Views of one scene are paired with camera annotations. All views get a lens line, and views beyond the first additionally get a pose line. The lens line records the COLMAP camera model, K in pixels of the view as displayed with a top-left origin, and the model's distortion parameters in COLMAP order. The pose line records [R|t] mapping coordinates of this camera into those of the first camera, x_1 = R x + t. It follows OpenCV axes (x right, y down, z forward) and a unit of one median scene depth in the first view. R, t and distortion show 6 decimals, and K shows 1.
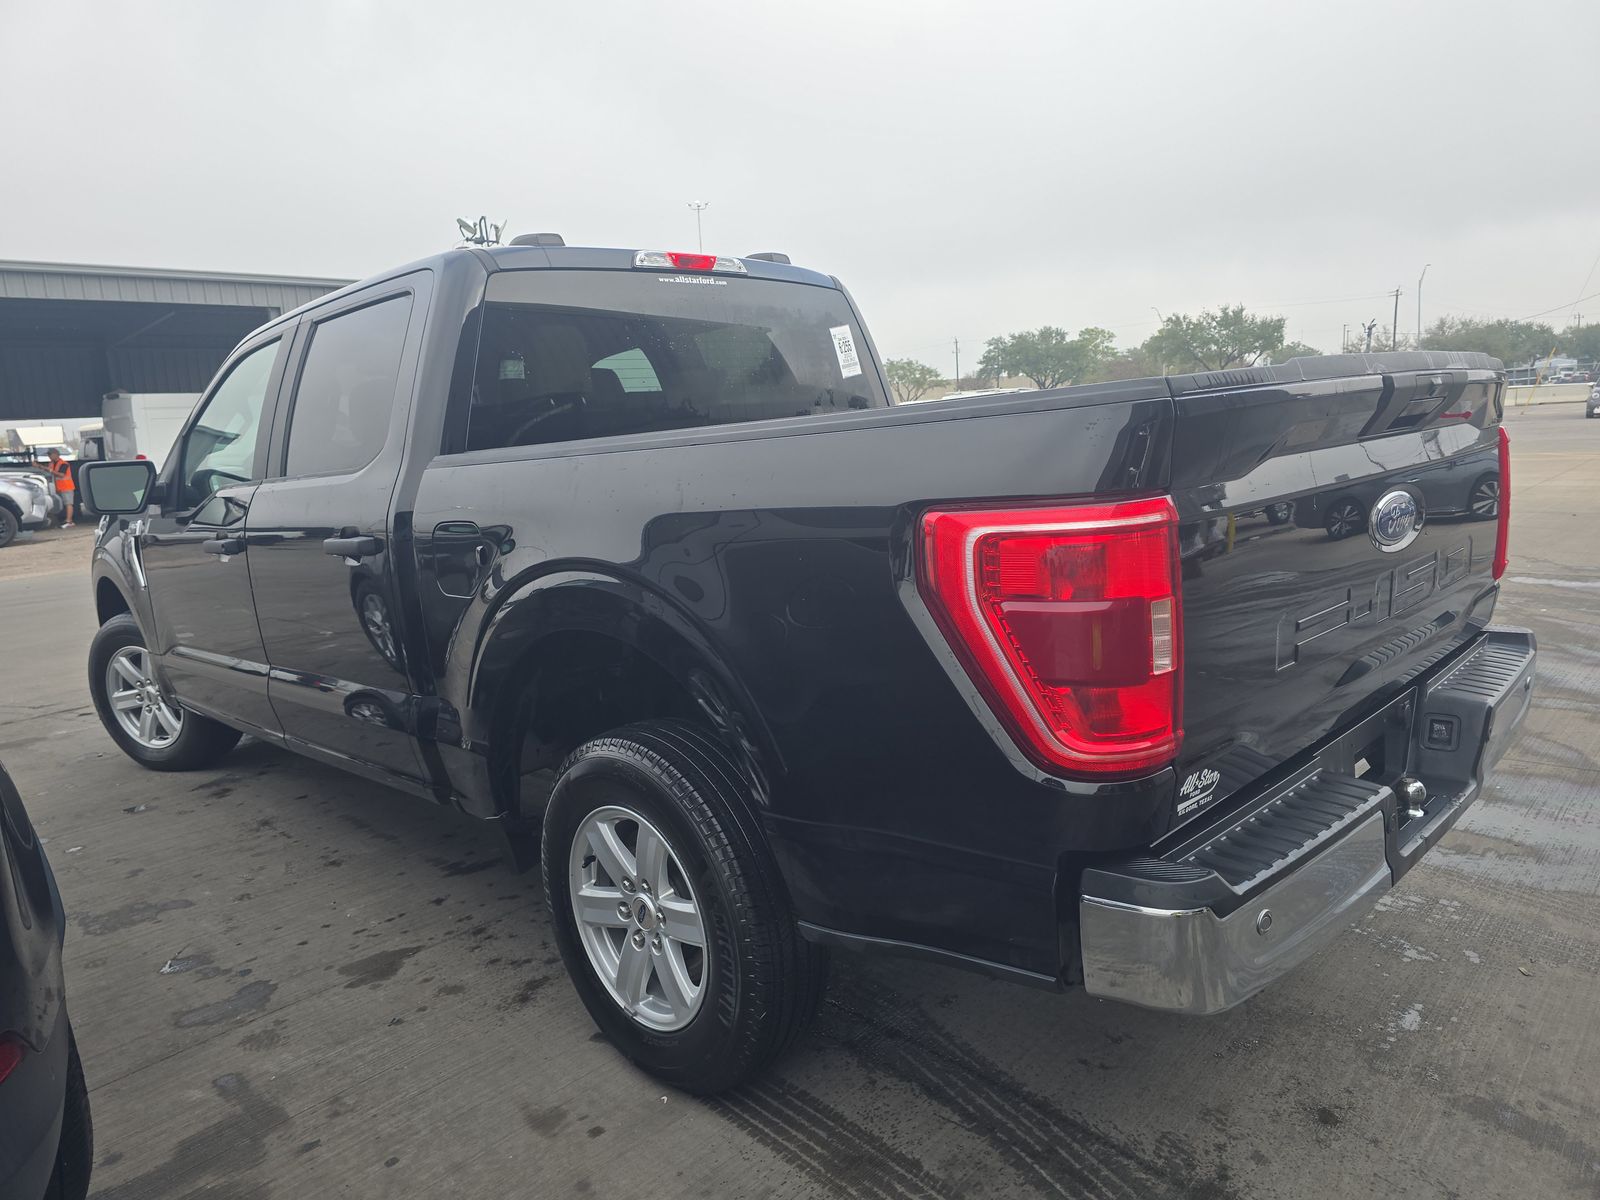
lens RADIAL K [[1084.0, 0, 800.6], [0, 1084.0, 588.2], [0, 0, 1]] dist [0.007190, -0.016543]
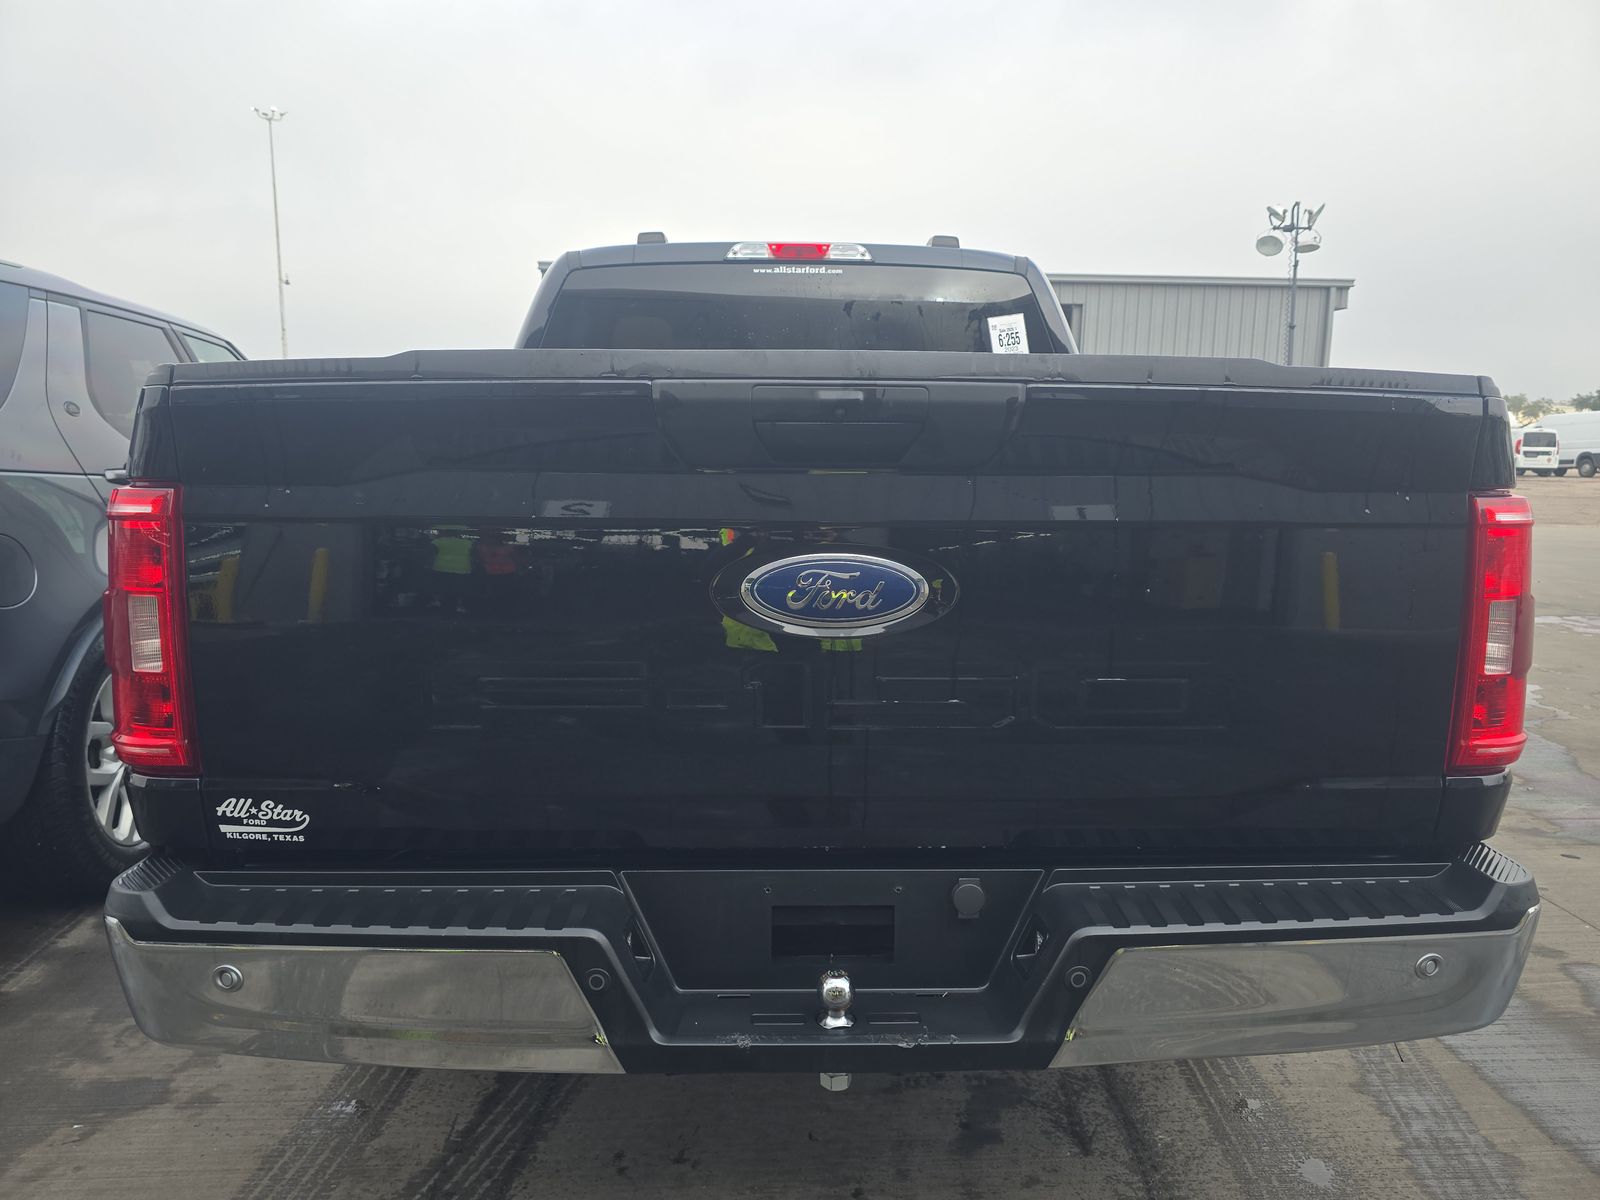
lens RADIAL K [[1084.0, 0, 800.2], [0, 1084.0, 600.8], [0, 0, 1]] dist [0.007190, -0.016543]
pose [[0.726809, 0.164672, -0.666807, 0.579172], [-0.154208, 0.985172, 0.075209, -0.061884], [0.669304, 0.048164, 0.741426, 0.280869]]
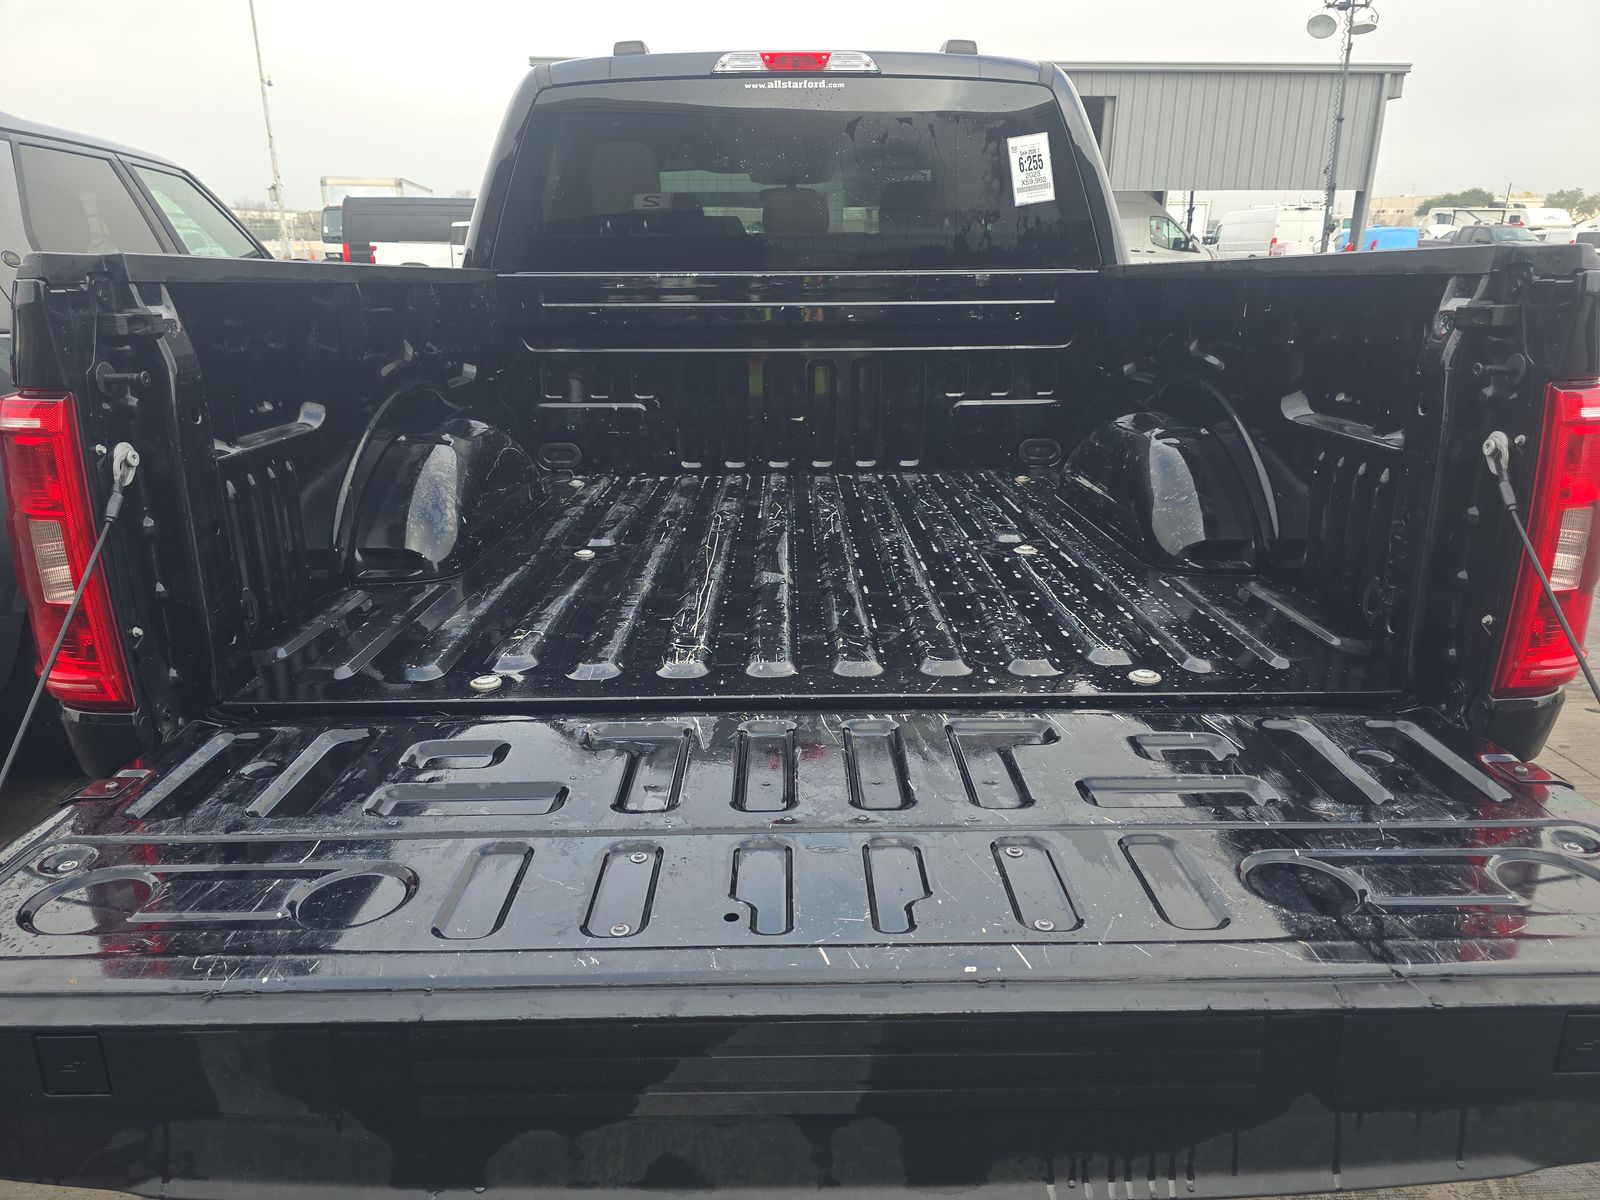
lens RADIAL K [[1084.0, 0, 802.4], [0, 1084.0, 607.6], [0, 0, 1]] dist [0.007190, -0.016543]
pose [[0.719898, 0.269239, -0.639732, 0.552417], [-0.141539, 0.959277, 0.244448, -0.091439], [0.679496, -0.085431, 0.728689, 0.322092]]
